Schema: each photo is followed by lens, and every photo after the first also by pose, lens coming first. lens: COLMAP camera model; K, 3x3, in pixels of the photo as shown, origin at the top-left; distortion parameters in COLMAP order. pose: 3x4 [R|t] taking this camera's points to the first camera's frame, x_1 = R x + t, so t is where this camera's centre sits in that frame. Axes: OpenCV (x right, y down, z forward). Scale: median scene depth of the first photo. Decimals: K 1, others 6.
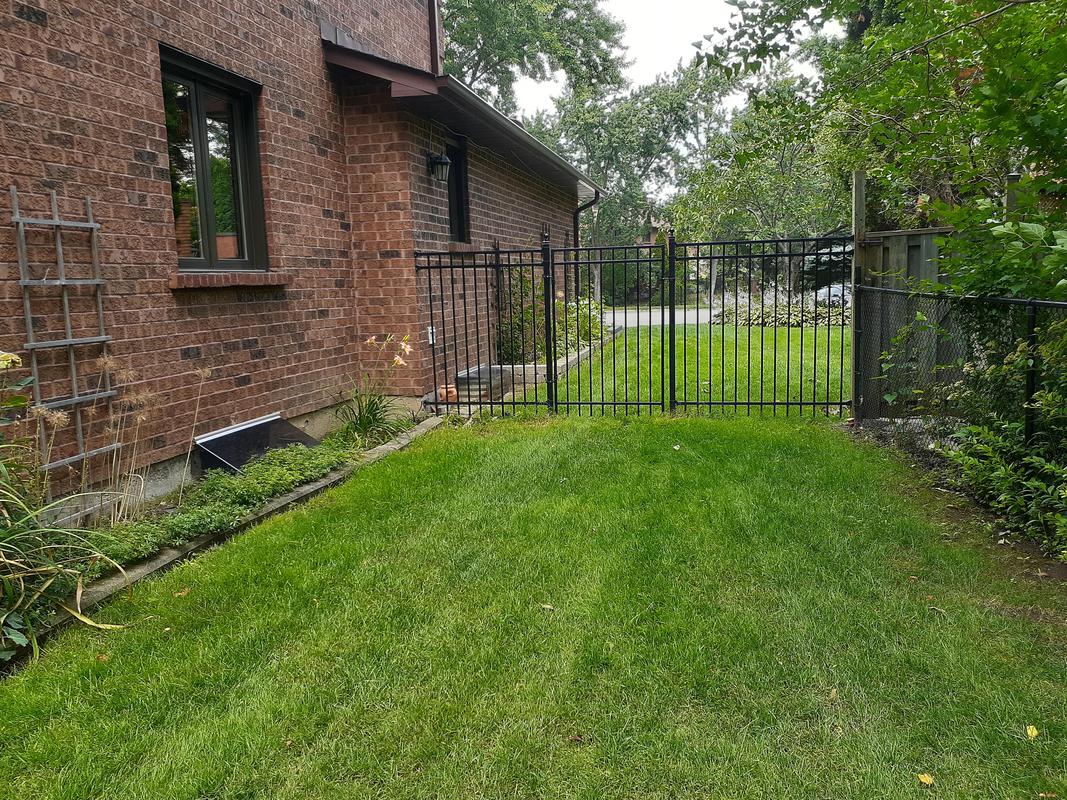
lens RADIAL K [[864.9, 0, 533.5], [0, 864.9, 400.0], [0, 0, 1]] dist [0.062344, 0.000684]
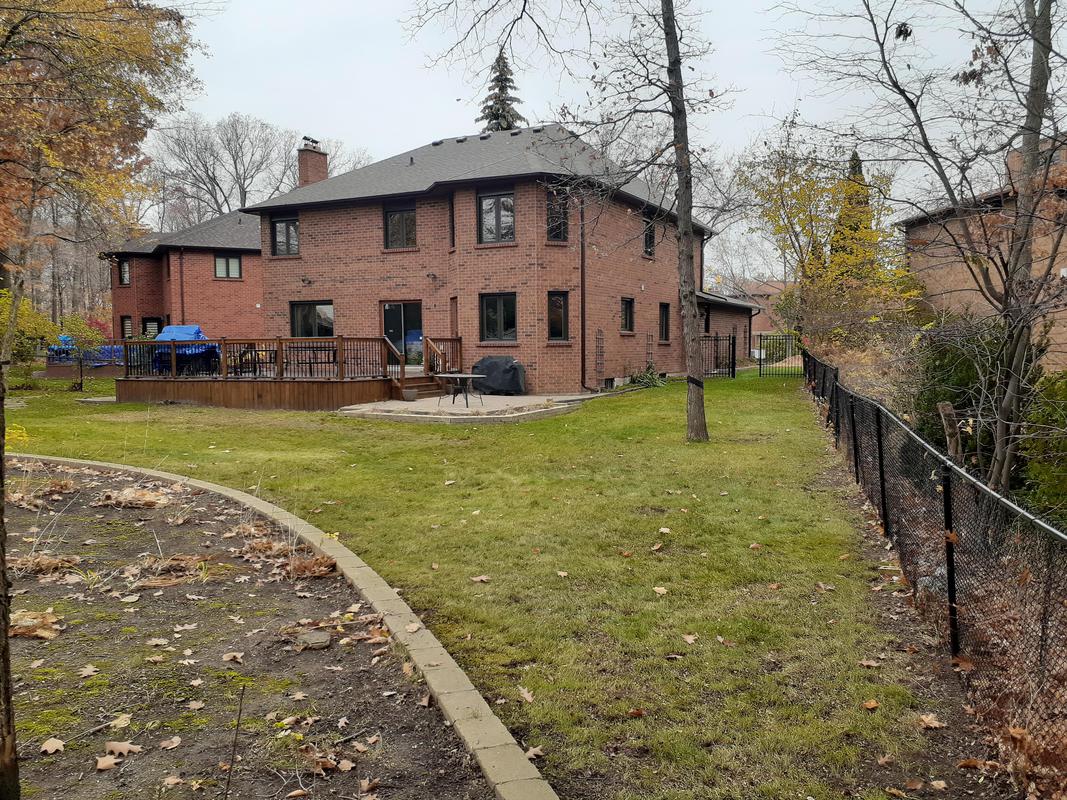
lens RADIAL K [[864.9, 0, 533.5], [0, 864.9, 400.0], [0, 0, 1]] dist [0.062344, 0.000684]
pose [[0.966675, 0.030653, -0.254163, 0.199222], [-0.052327, 0.995504, -0.078955, 0.587665], [0.250600, 0.089623, 0.963933, -3.720354]]
